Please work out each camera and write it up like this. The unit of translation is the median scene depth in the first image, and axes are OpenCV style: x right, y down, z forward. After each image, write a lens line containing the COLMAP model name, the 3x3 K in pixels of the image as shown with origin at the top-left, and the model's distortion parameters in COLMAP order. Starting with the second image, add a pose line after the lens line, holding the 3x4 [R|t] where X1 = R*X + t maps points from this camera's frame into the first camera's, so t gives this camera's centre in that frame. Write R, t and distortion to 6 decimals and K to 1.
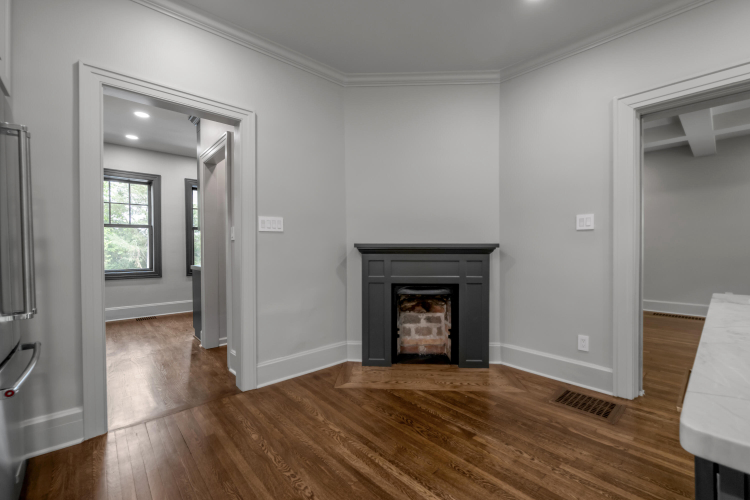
lens RADIAL K [[316.3, 0, 373.0], [0, 316.3, 251.8], [0, 0, 1]] dist [-0.001336, -0.000479]
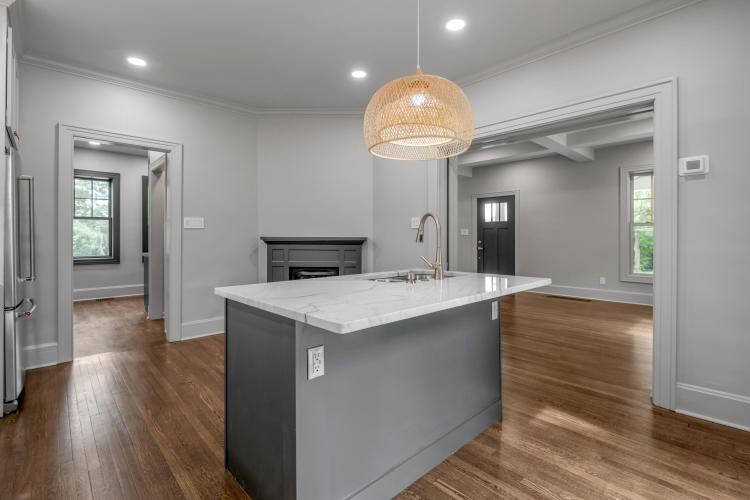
lens RADIAL K [[350.3, 0, 378.2], [0, 350.3, 236.1], [0, 0, 1]] dist [-0.010058, 0.000651]
pose [[0.999547, 0.005548, 0.029581, 0.377869], [-0.005208, 0.999920, -0.011539, -0.014040], [-0.029643, 0.011379, 0.999496, -0.474729]]
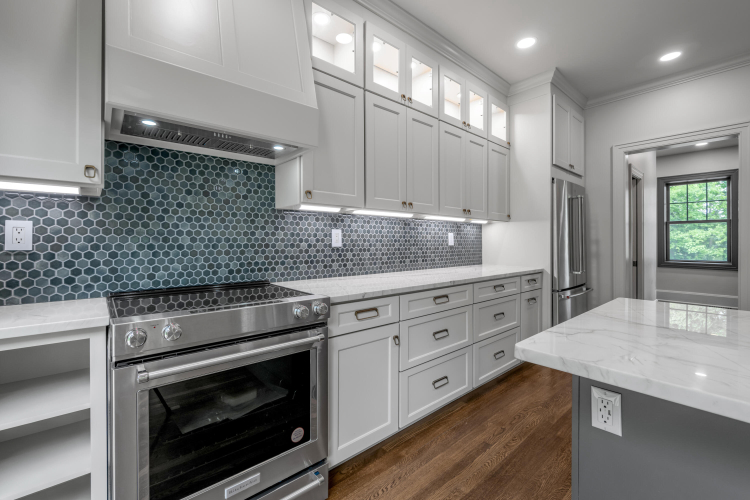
lens RADIAL K [[321.3, 0, 375.6], [0, 321.3, 242.0], [0, 0, 1]] dist [-0.000831, -0.000159]
pose [[-0.005789, 0.006579, -0.999962, 0.608417], [-0.006876, 0.999954, 0.006619, -0.016376], [0.999960, 0.006914, -0.005743, -0.245991]]
